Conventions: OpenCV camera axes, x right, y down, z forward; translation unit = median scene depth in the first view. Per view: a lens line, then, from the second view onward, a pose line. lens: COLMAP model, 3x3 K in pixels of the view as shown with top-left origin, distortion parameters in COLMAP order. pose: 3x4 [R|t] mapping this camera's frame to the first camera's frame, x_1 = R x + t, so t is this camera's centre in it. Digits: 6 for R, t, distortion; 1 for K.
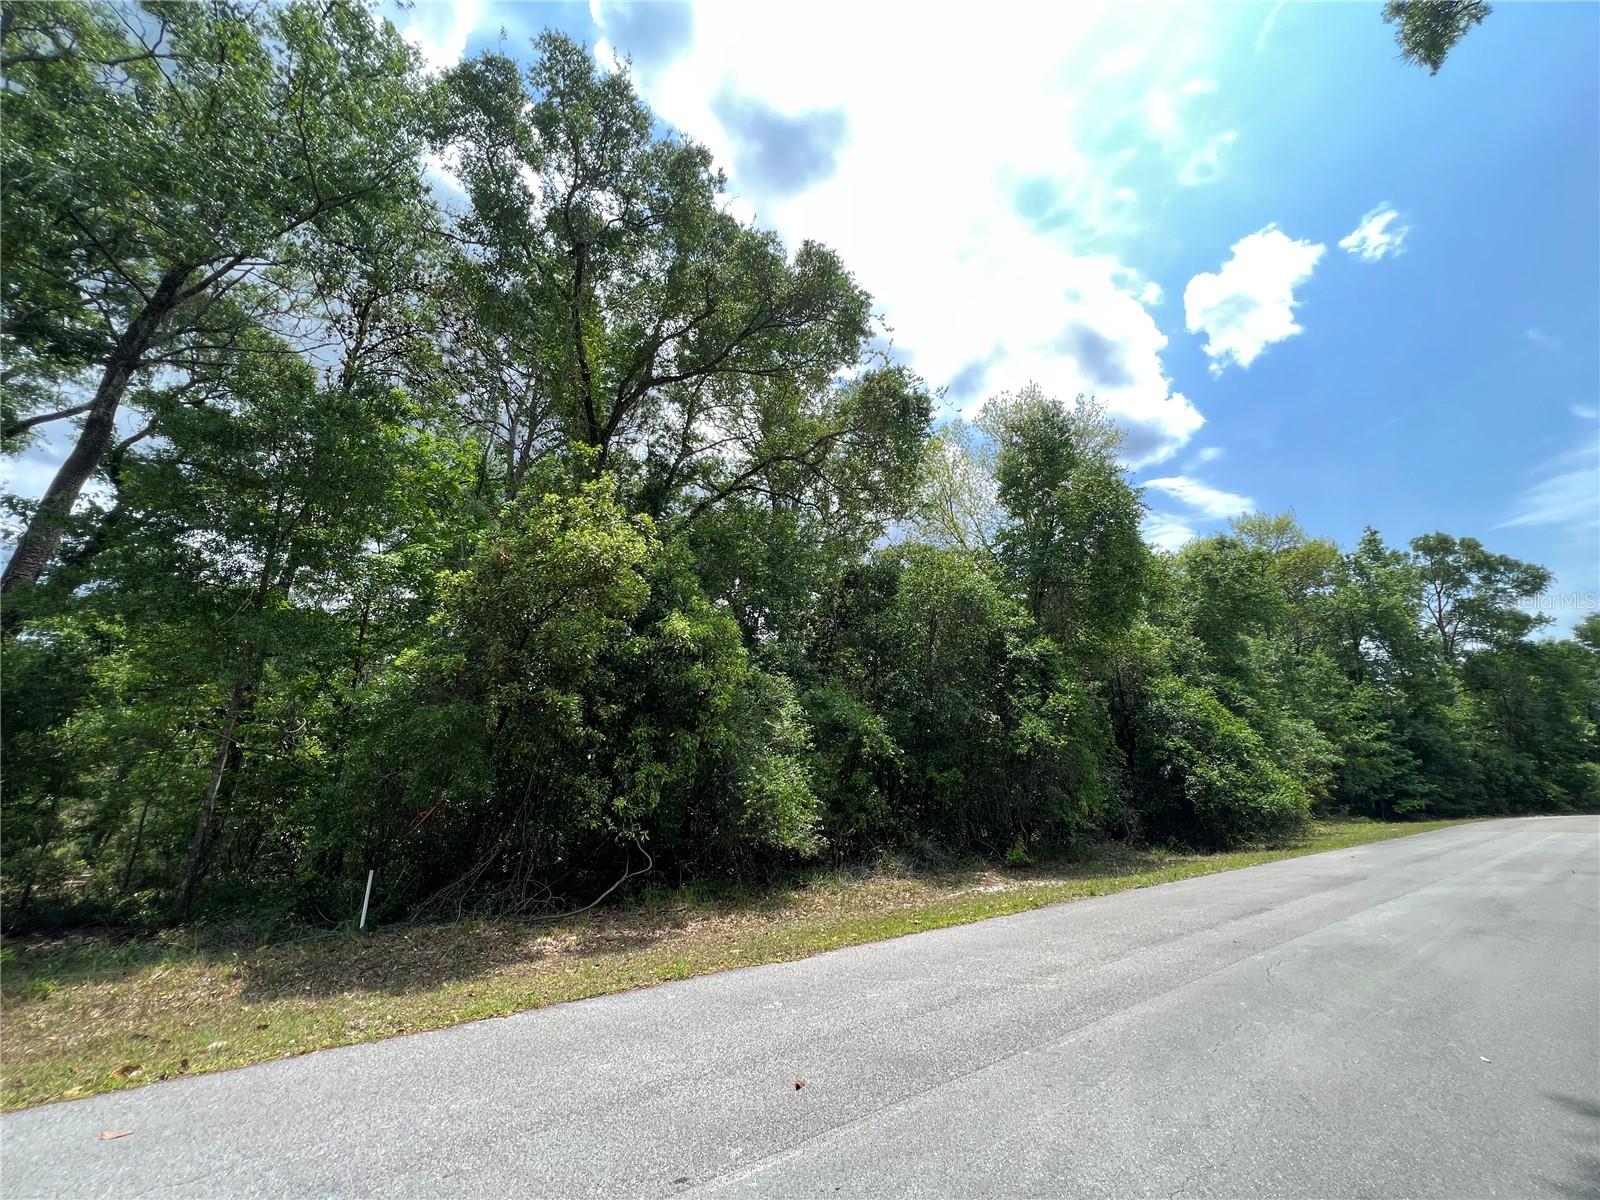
lens RADIAL K [[641.5, 0, 800.0], [0, 641.5, 600.0], [0, 0, 1]] dist [0.001299, 0.000169]
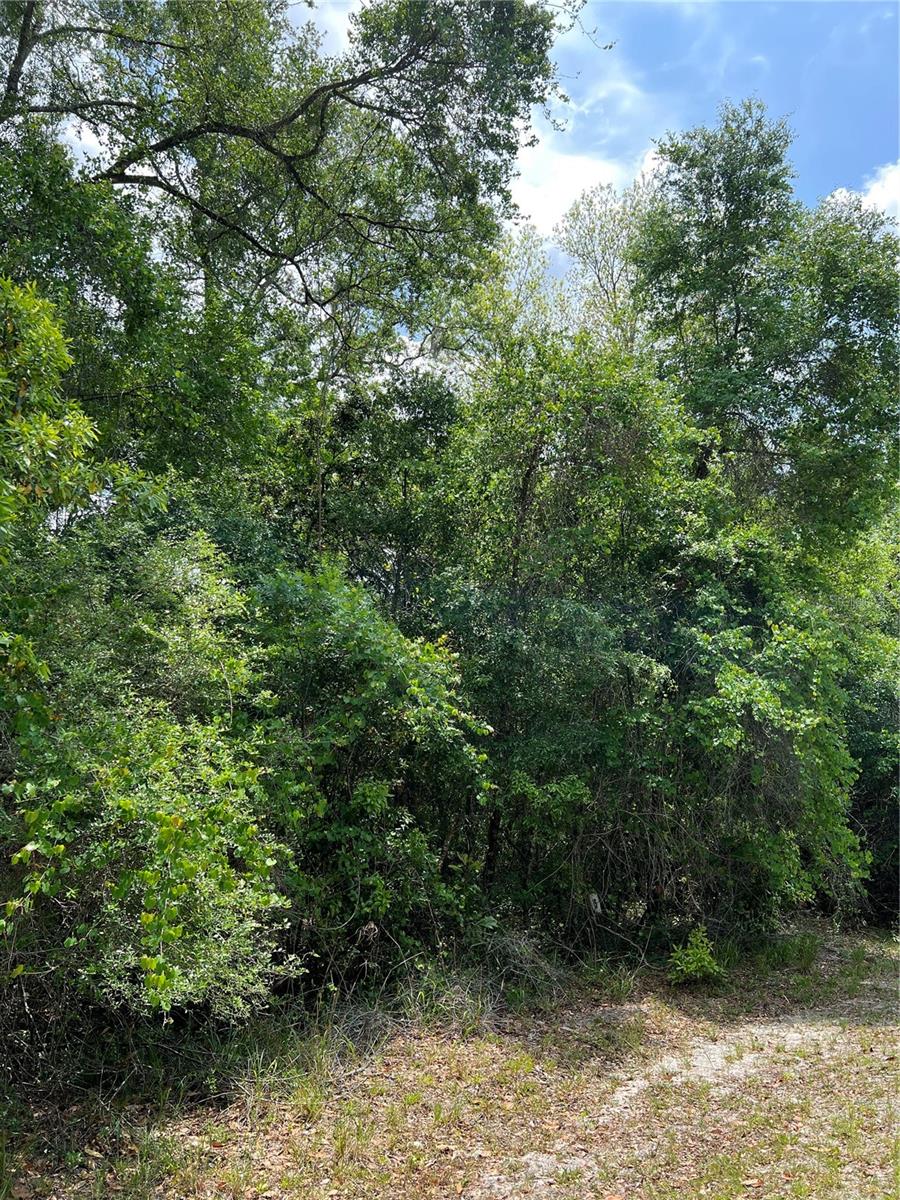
lens RADIAL K [[903.9, 0, 453.7], [0, 903.9, 592.7], [0, 0, 1]] dist [0.056642, -0.075656]
pose [[0.972859, 0.063254, 0.222585, 0.001999], [-0.071190, 0.997075, 0.027804, 0.131063], [-0.220175, -0.042895, 0.974517, 0.425642]]
